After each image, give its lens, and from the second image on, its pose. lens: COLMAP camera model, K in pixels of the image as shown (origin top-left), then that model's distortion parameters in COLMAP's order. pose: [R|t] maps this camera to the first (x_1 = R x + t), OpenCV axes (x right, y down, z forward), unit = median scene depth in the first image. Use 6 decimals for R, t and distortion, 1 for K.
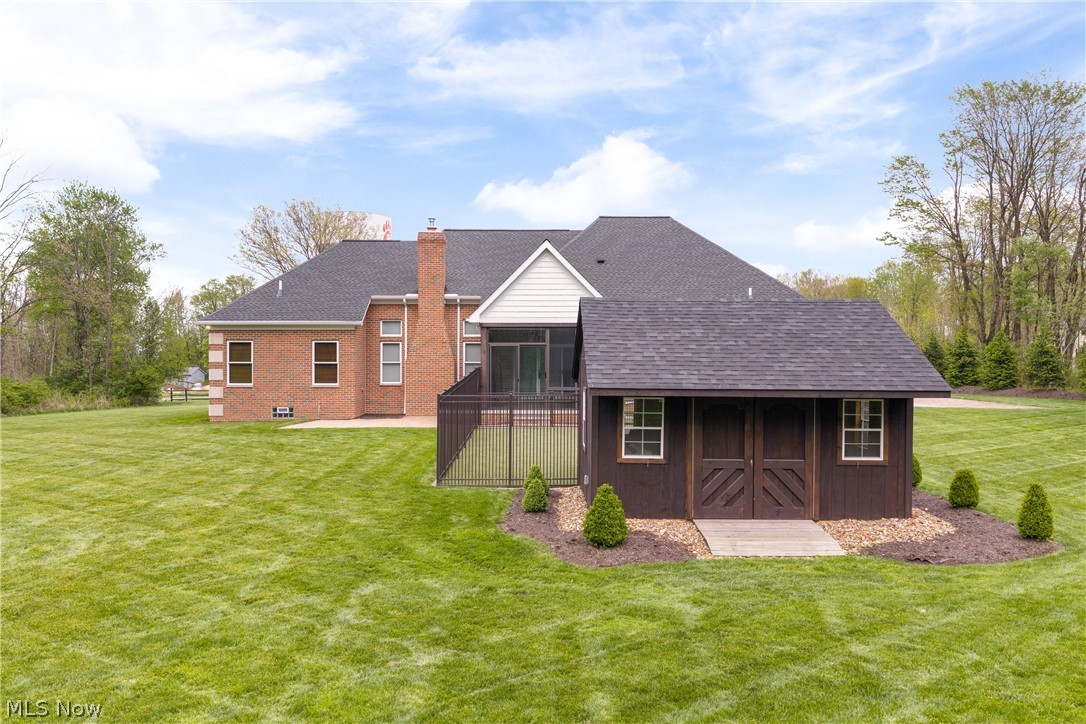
lens RADIAL K [[915.0, 0, 541.6], [0, 915.0, 362.3], [0, 0, 1]] dist [0.001224, 0.011200]
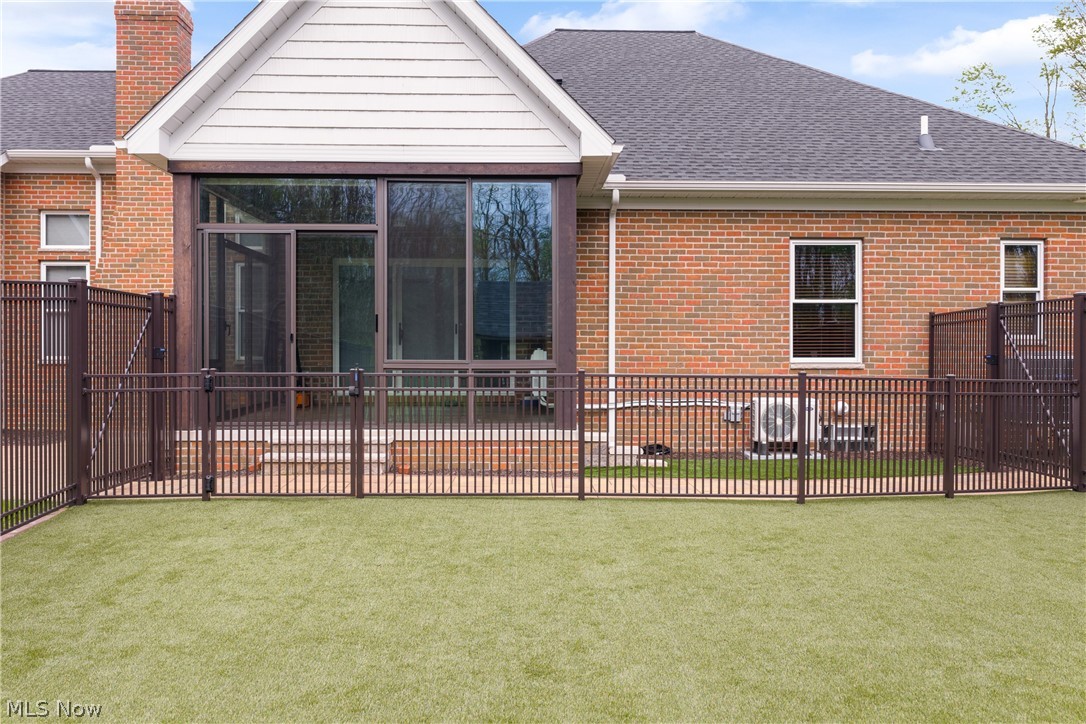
lens RADIAL K [[915.0, 0, 543.9], [0, 915.0, 362.5], [0, 0, 1]] dist [0.001224, 0.011200]
pose [[0.999408, -0.001032, 0.034392, 0.046129], [0.000797, 0.999976, 0.006857, 0.022554], [-0.034398, -0.006825, 0.999385, 0.582844]]
